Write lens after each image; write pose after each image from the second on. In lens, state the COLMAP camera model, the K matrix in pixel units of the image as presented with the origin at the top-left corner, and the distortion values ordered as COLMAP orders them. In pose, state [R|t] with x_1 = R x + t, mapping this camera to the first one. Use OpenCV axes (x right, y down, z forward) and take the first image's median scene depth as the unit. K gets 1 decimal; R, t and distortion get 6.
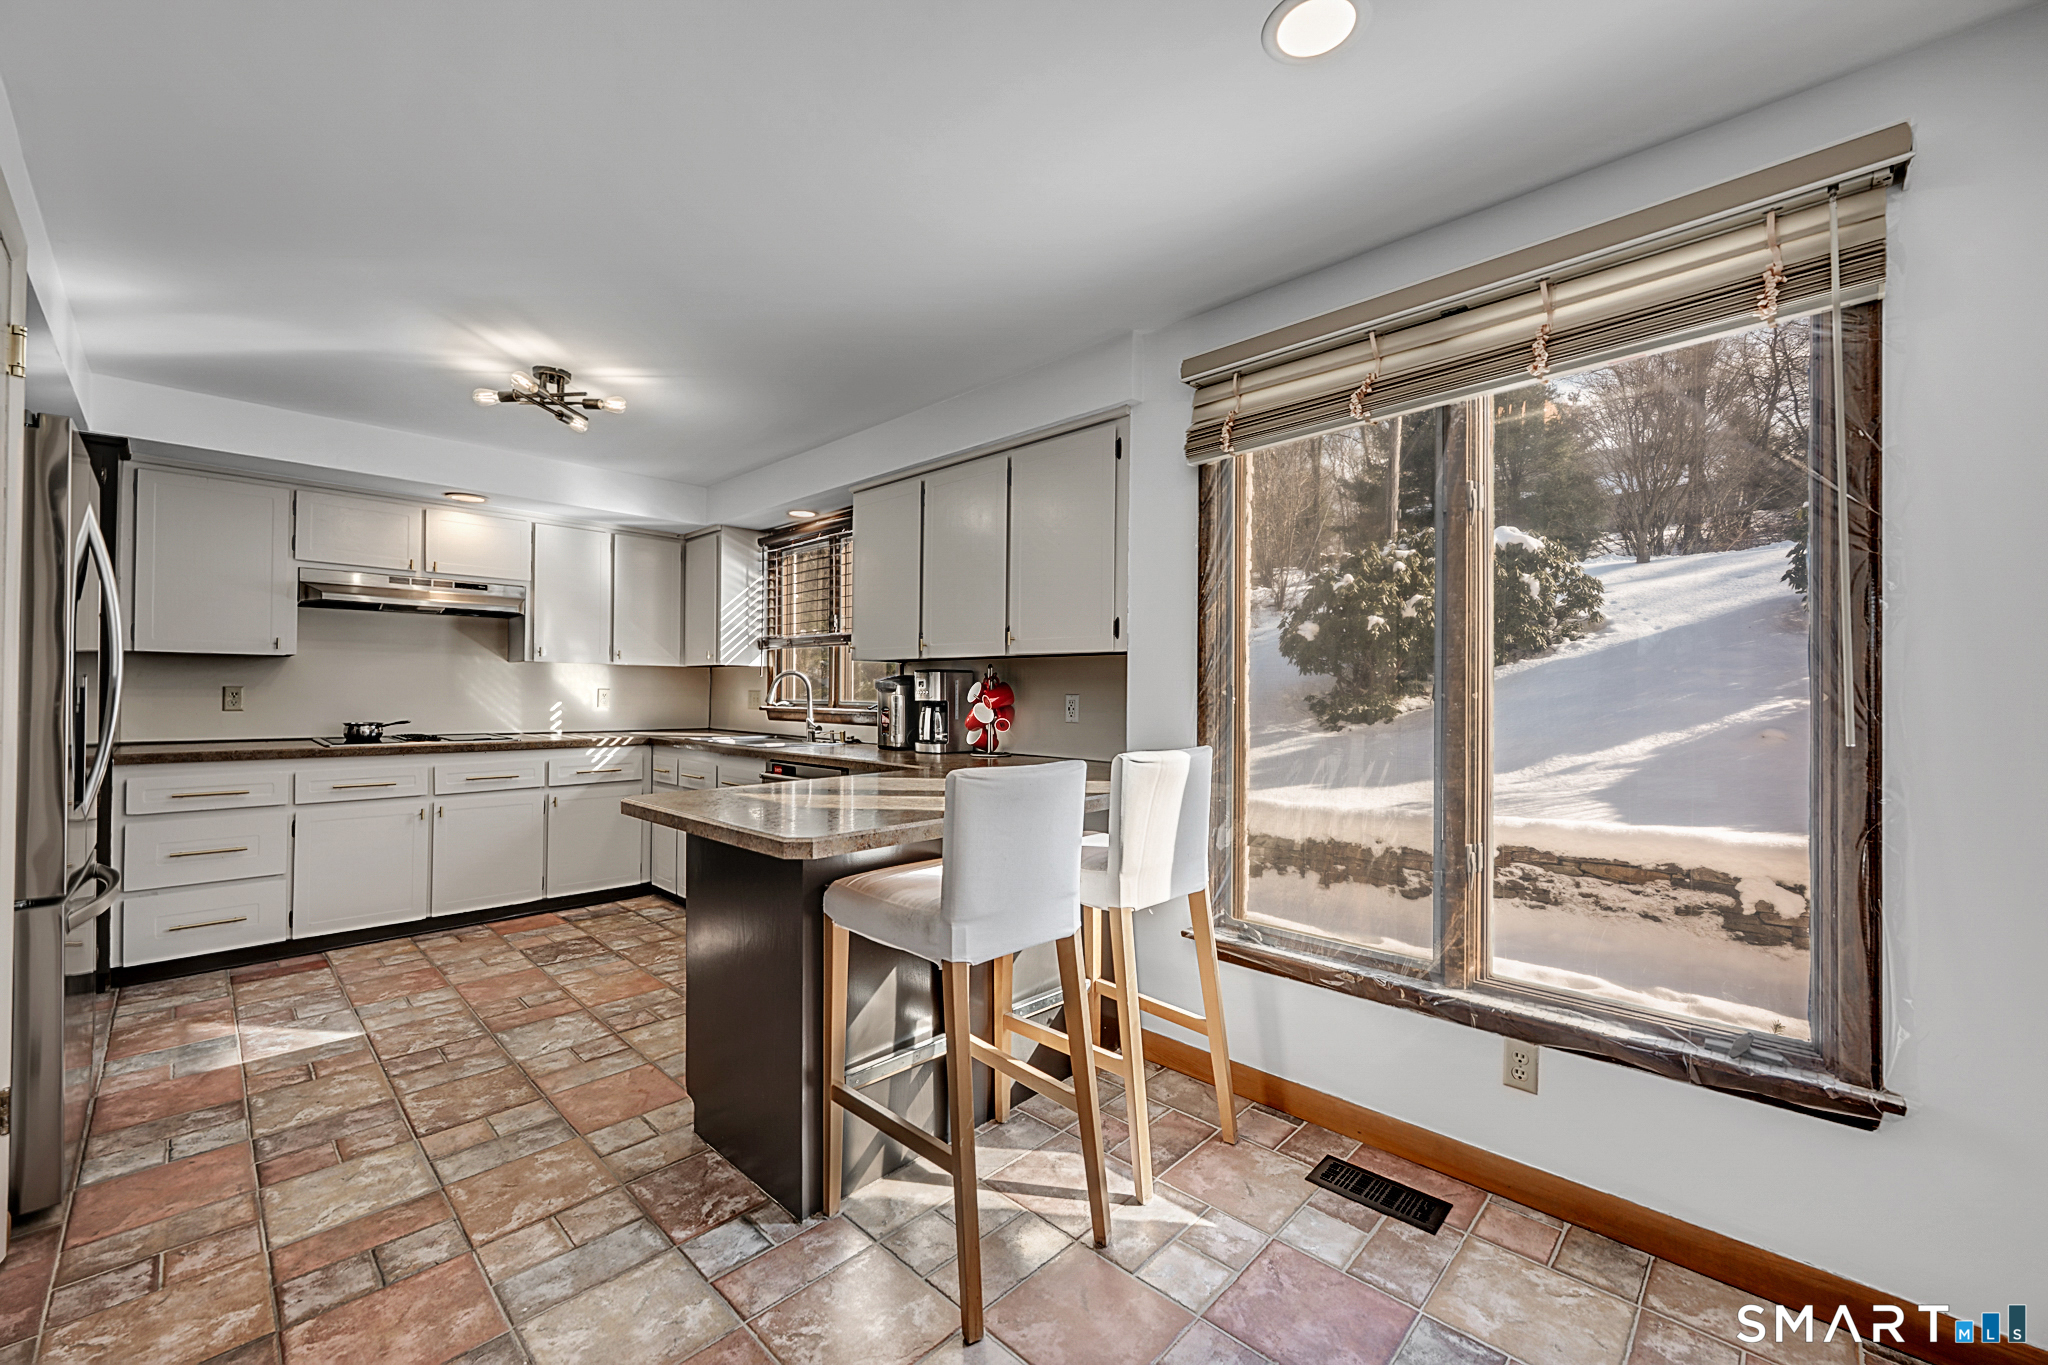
lens RADIAL K [[804.5, 0, 1026.9], [0, 804.5, 680.6], [0, 0, 1]] dist [-0.003355, -0.000101]
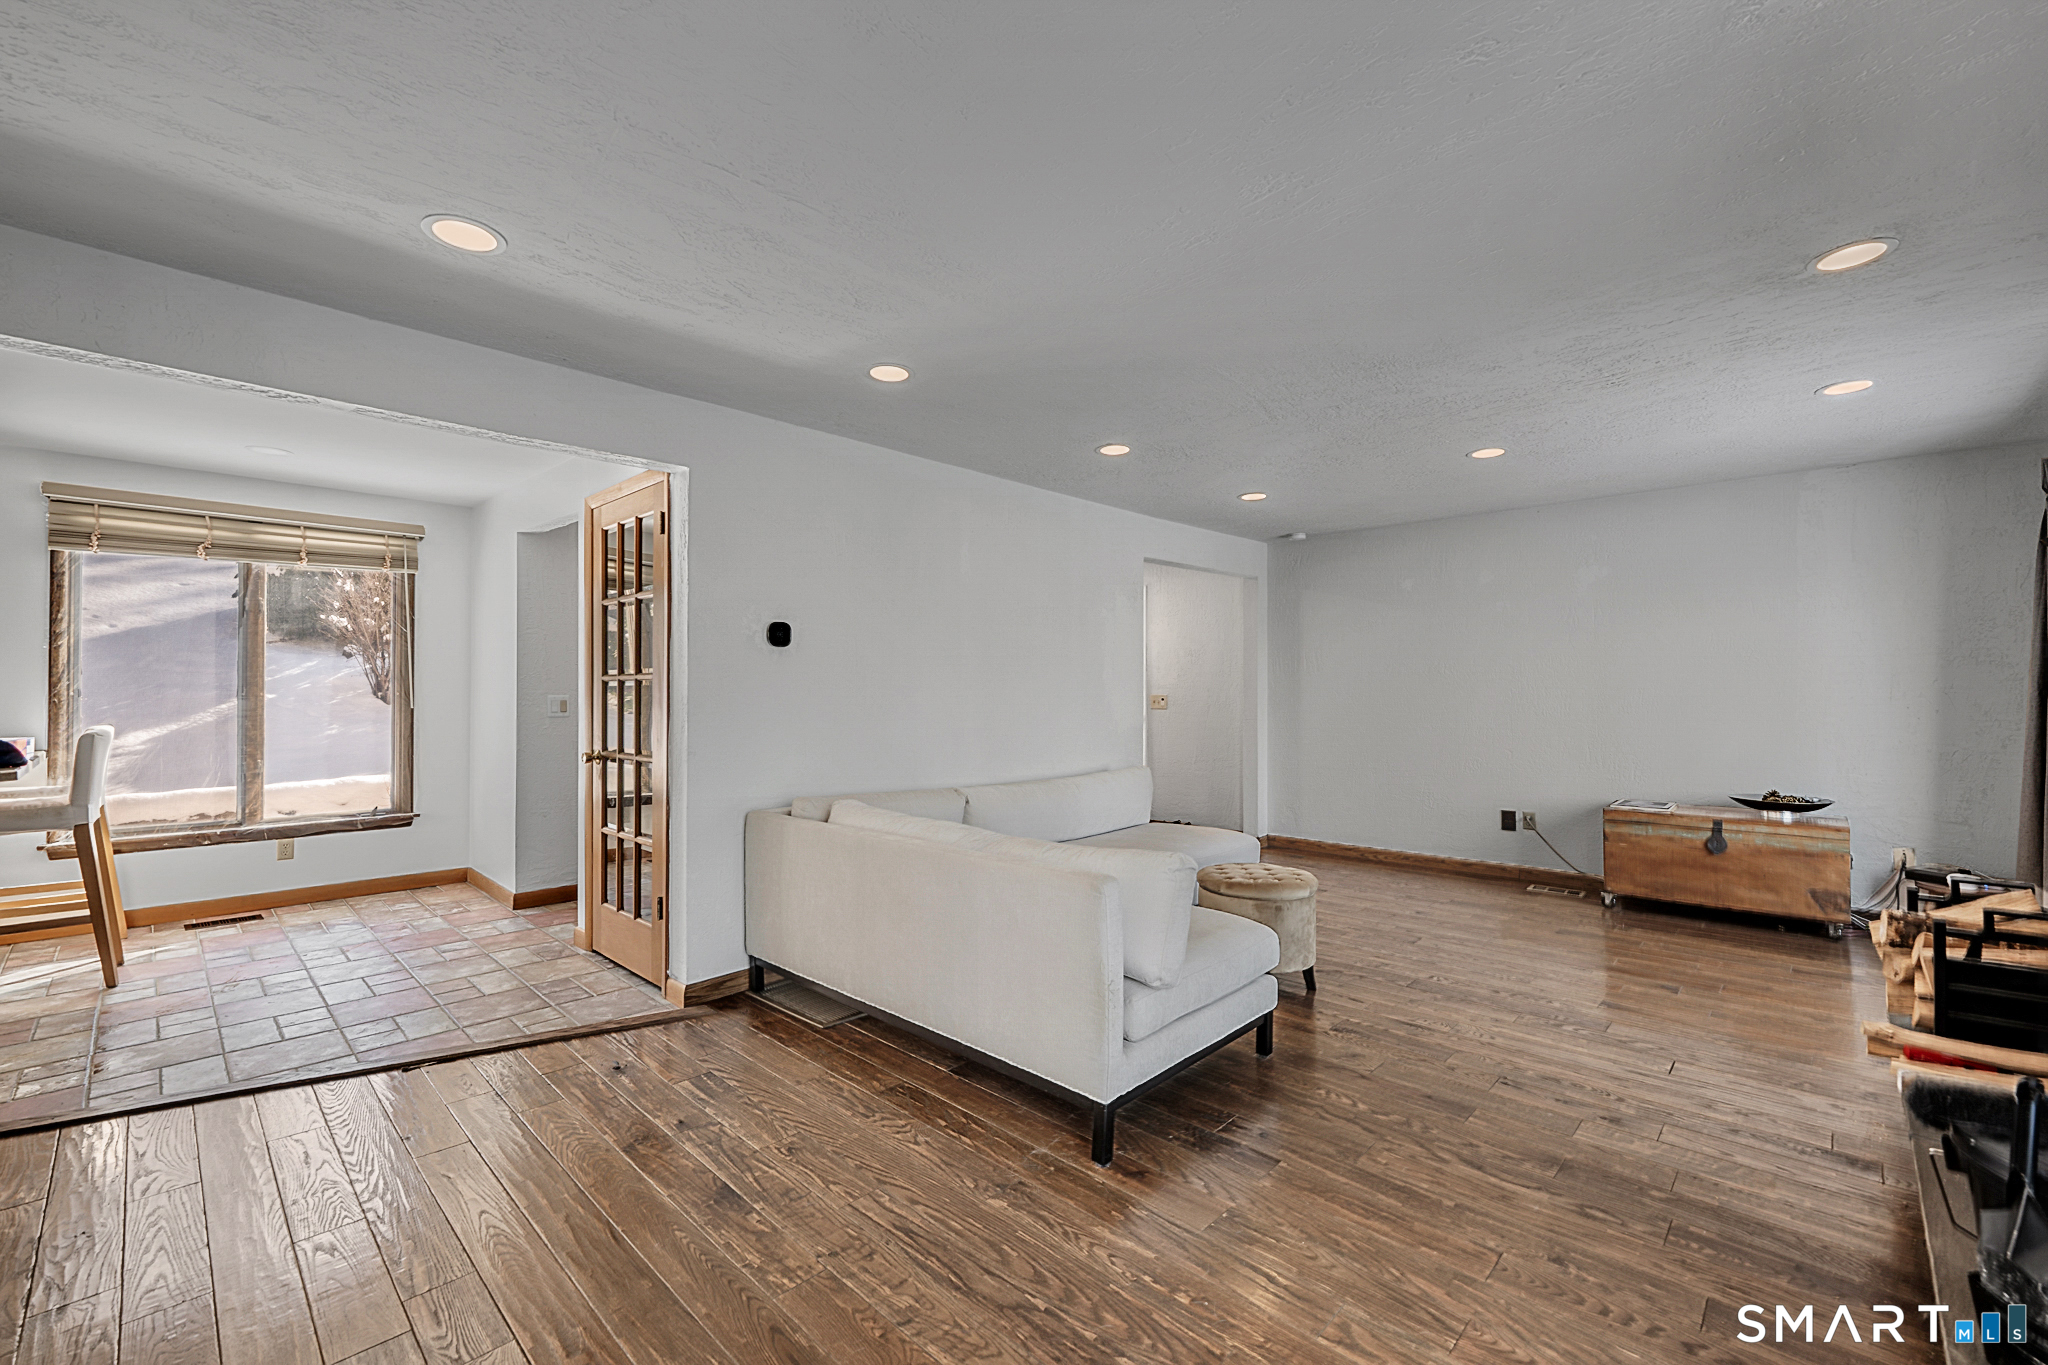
lens RADIAL K [[843.1, 0, 1027.1], [0, 843.1, 682.6], [0, 0, 1]] dist [-0.000717, -0.000063]
pose [[0.009757, 0.008968, 0.999912, -1.837485], [-0.005294, 0.999946, -0.008916, -0.005222], [-0.999938, -0.005207, 0.009804, -1.202878]]
